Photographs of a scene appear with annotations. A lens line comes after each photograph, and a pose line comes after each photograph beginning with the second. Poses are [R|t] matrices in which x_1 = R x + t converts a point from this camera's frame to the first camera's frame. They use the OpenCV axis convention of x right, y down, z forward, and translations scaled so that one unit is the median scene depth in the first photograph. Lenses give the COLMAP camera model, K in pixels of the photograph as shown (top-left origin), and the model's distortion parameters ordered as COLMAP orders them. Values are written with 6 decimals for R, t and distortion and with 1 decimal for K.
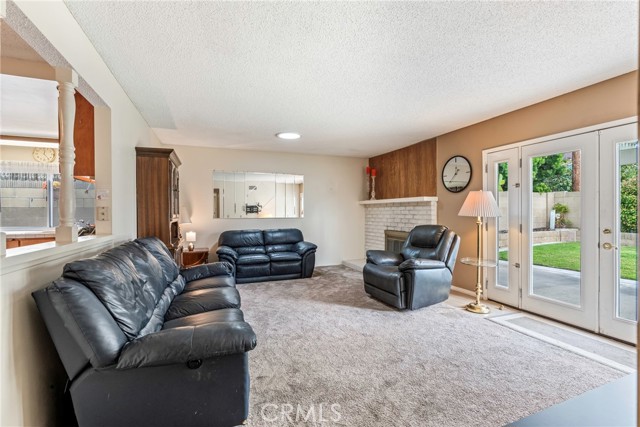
lens RADIAL K [[290.0, 0, 321.1], [0, 290.0, 209.9], [0, 0, 1]] dist [-0.005468, -0.000167]
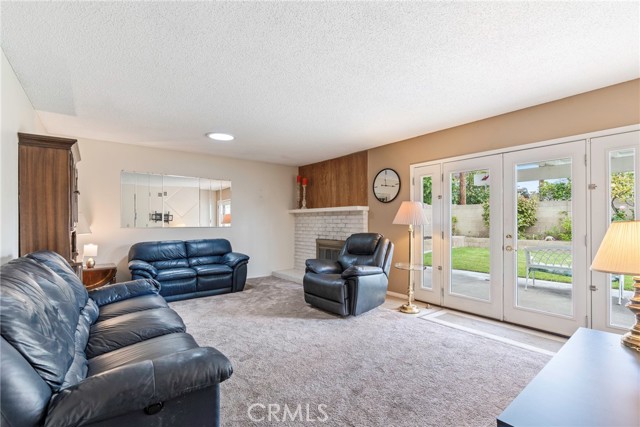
lens RADIAL K [[292.1, 0, 320.3], [0, 292.1, 217.6], [0, 0, 1]] dist [-0.007458, 0.001369]
pose [[0.955986, 0.007172, 0.293325, -0.103164], [-0.004851, 0.999951, -0.008641, 0.006838], [-0.293373, 0.006837, 0.955974, 0.043463]]
